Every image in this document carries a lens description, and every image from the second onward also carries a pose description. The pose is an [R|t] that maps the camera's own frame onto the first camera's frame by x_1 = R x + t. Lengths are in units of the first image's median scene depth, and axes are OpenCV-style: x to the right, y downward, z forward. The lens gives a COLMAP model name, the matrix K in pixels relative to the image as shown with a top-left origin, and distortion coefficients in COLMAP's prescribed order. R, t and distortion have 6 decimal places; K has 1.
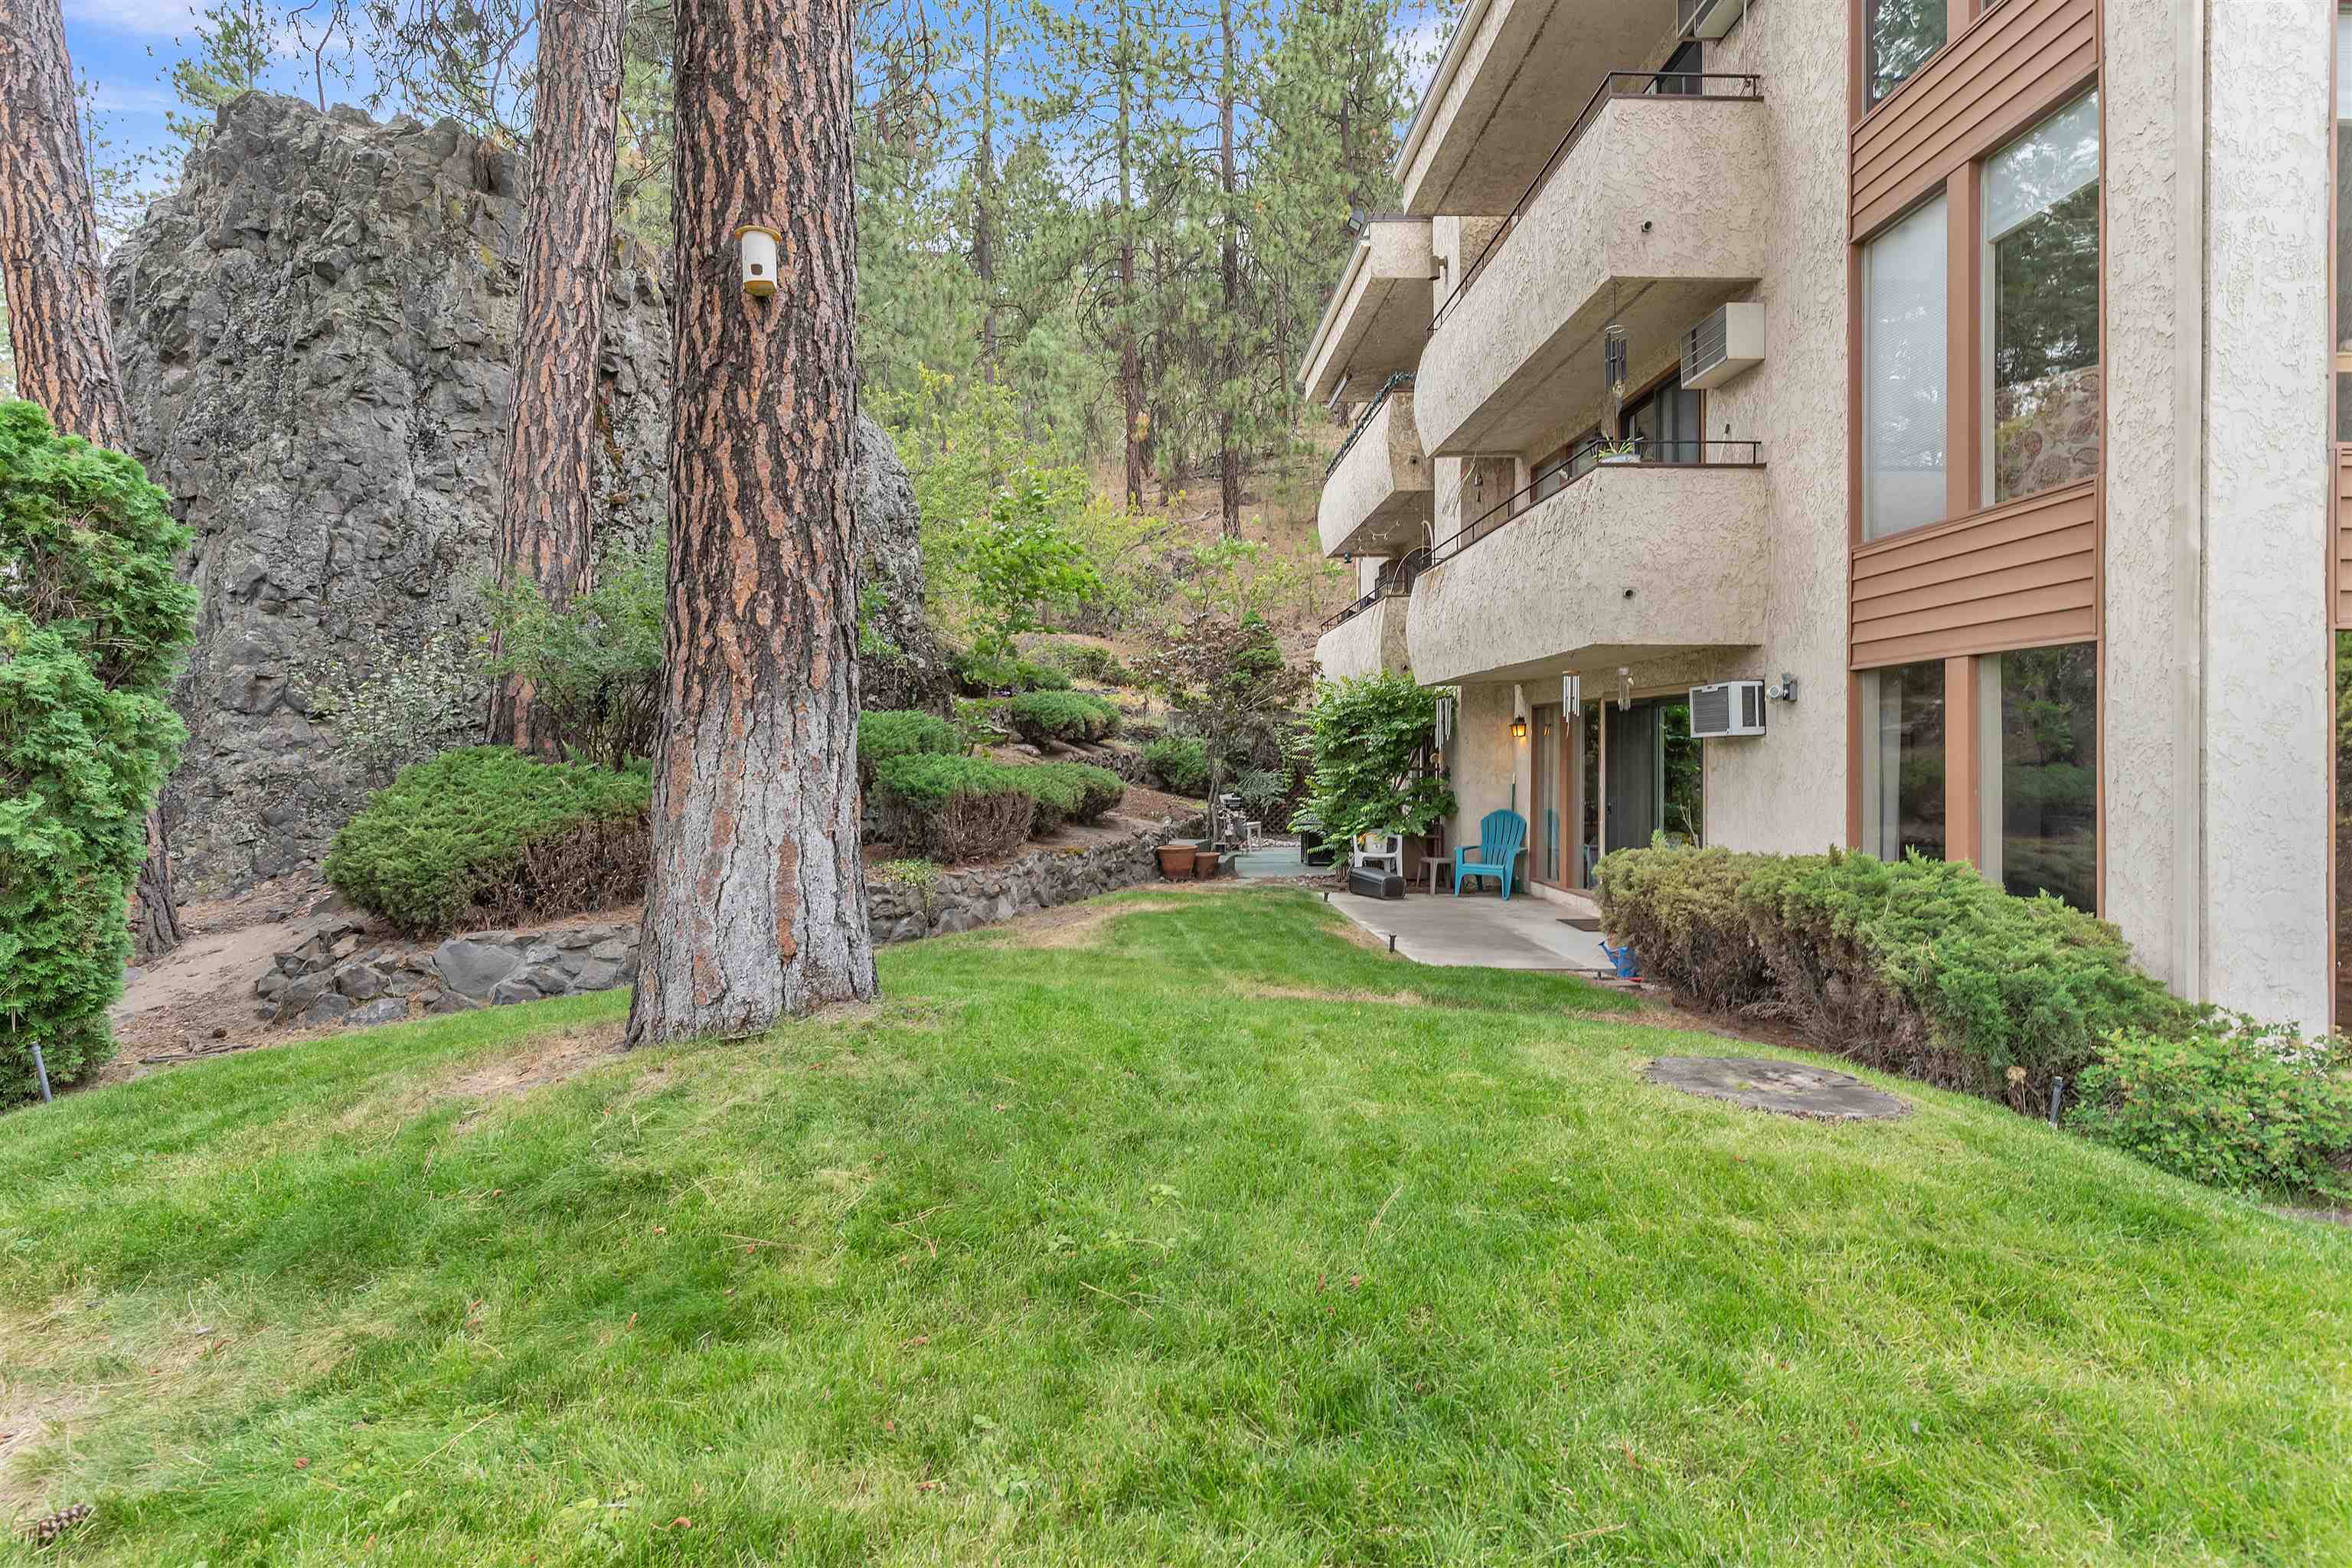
lens RADIAL K [[1149.5, 0, 1176.6], [0, 1149.5, 800.6], [0, 0, 1]] dist [-0.018777, -0.000273]
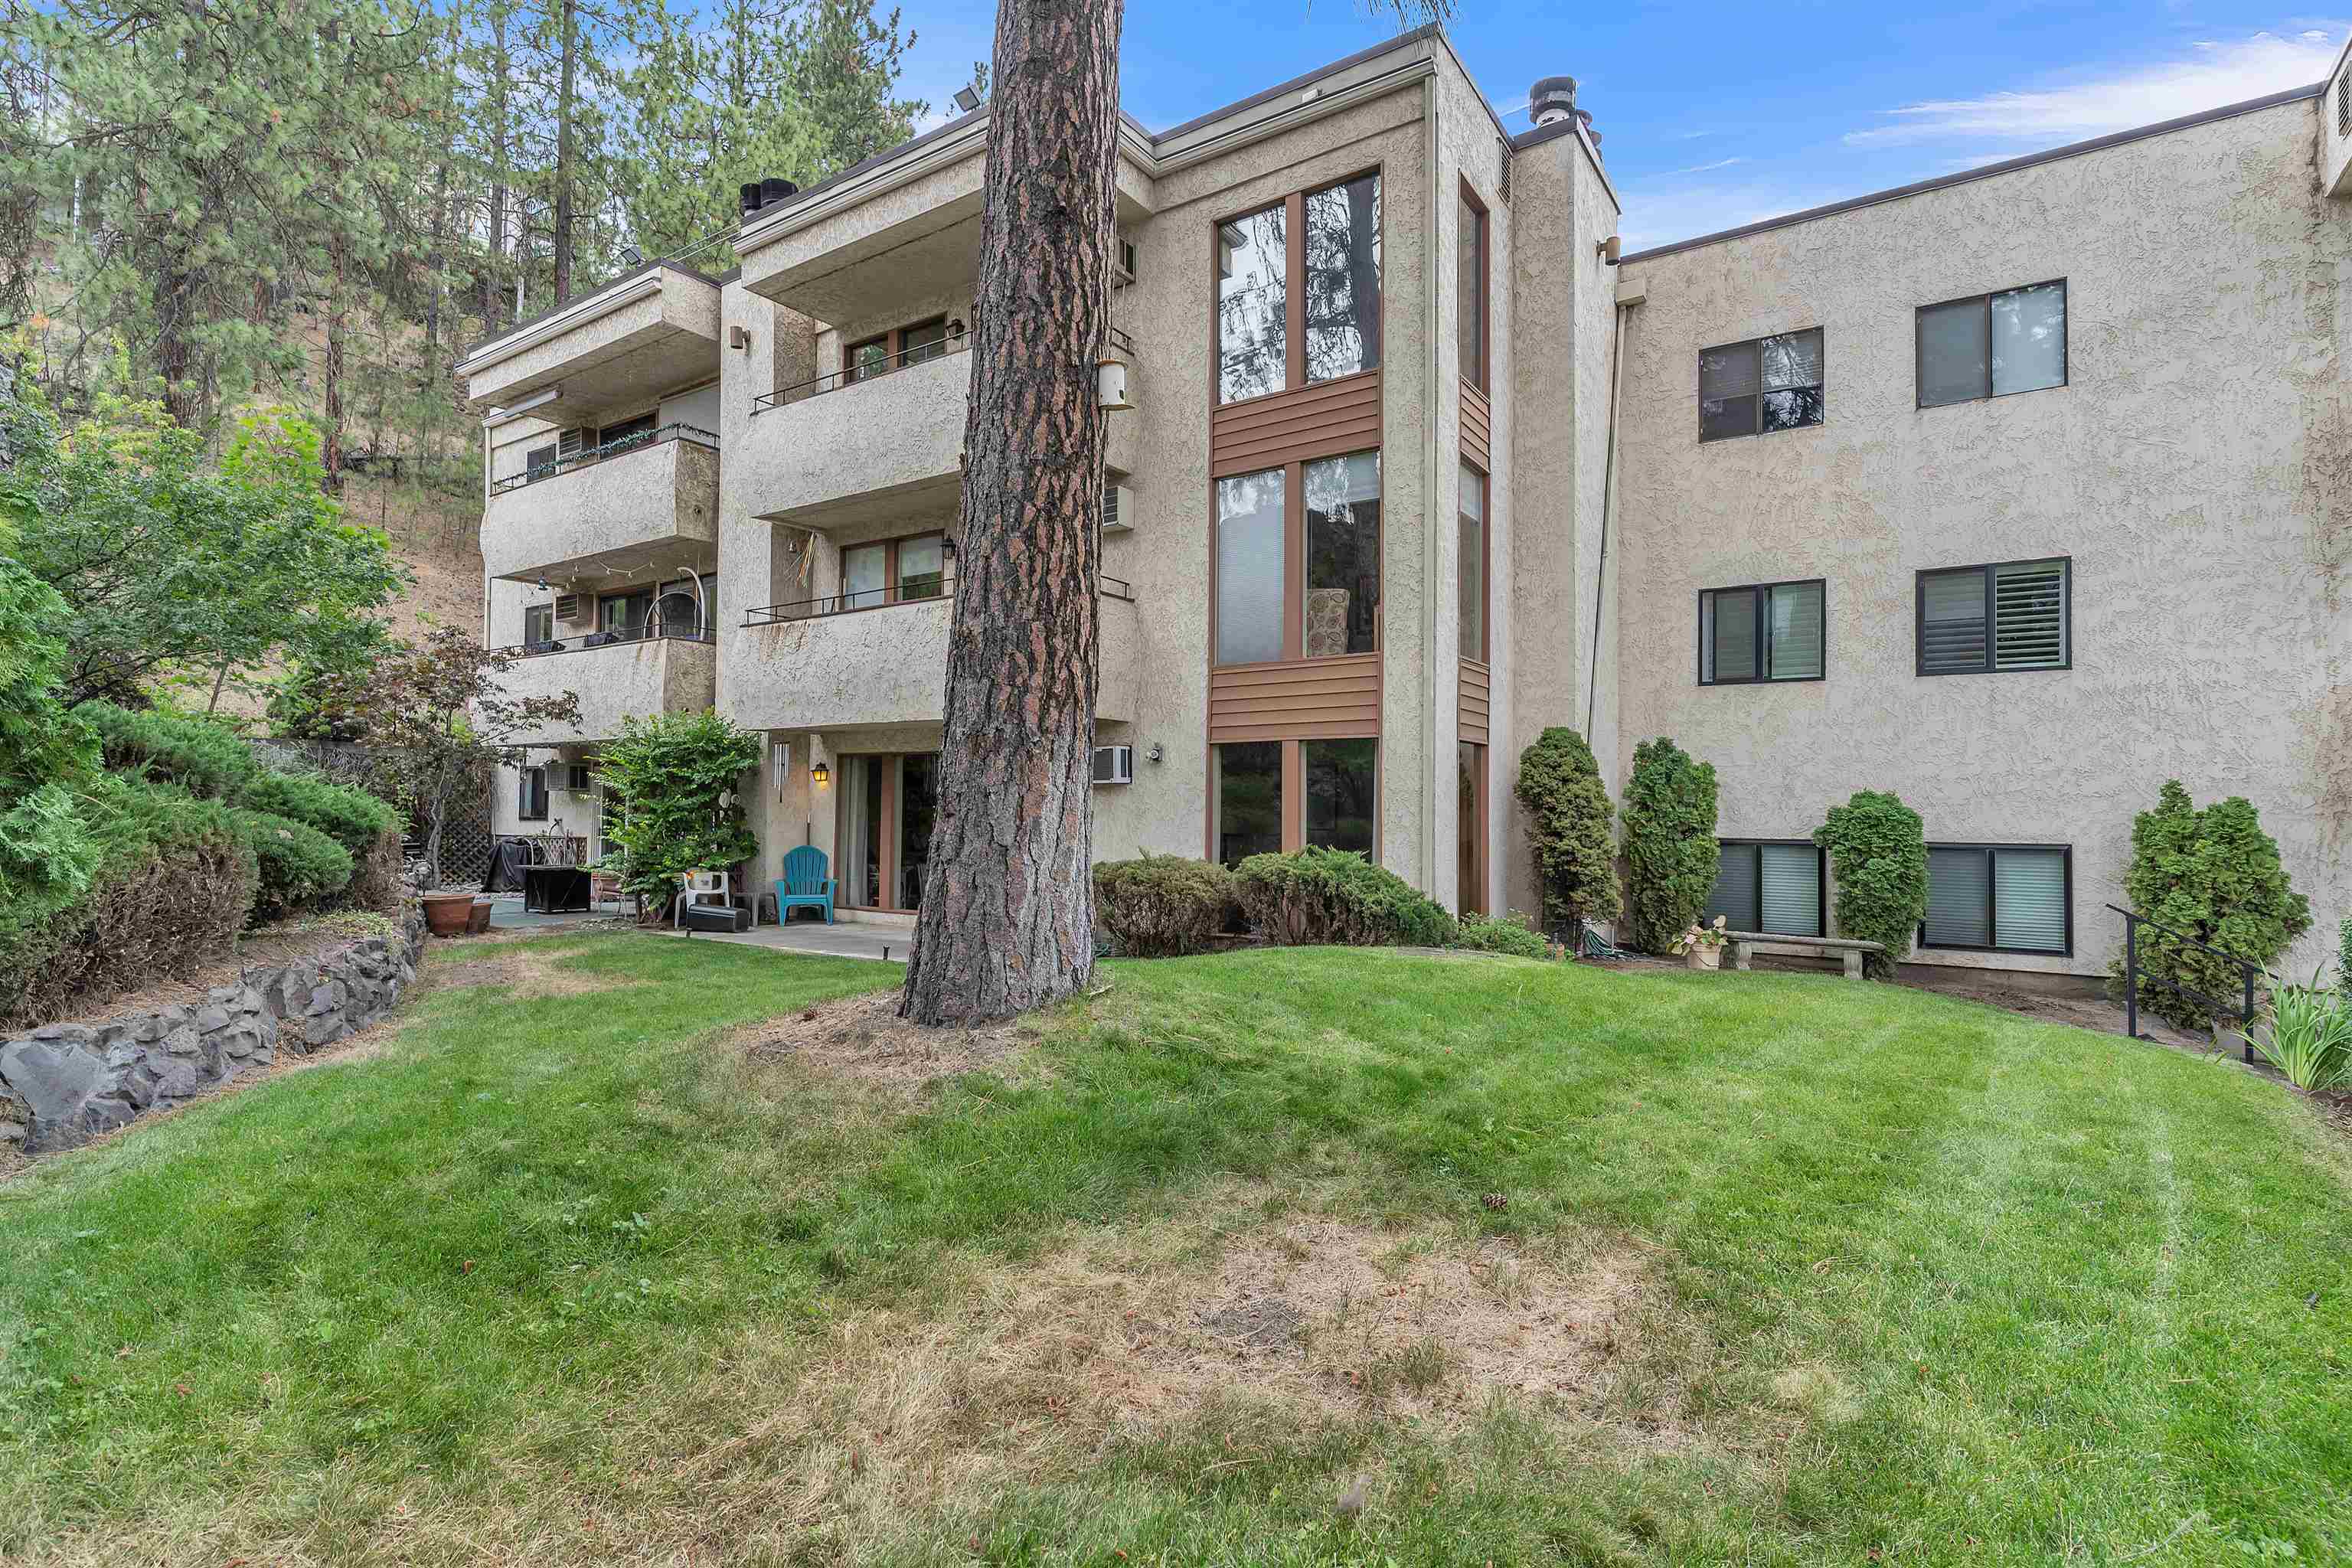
lens RADIAL K [[1147.2, 0, 1176.7], [0, 1147.2, 803.9], [0, 0, 1]] dist [0.000317, 0.000022]
pose [[0.591716, 0.017142, 0.805964, -0.801047], [0.018831, 0.999207, -0.035077, 0.026771], [-0.805927, 0.035933, 0.590924, 0.114219]]
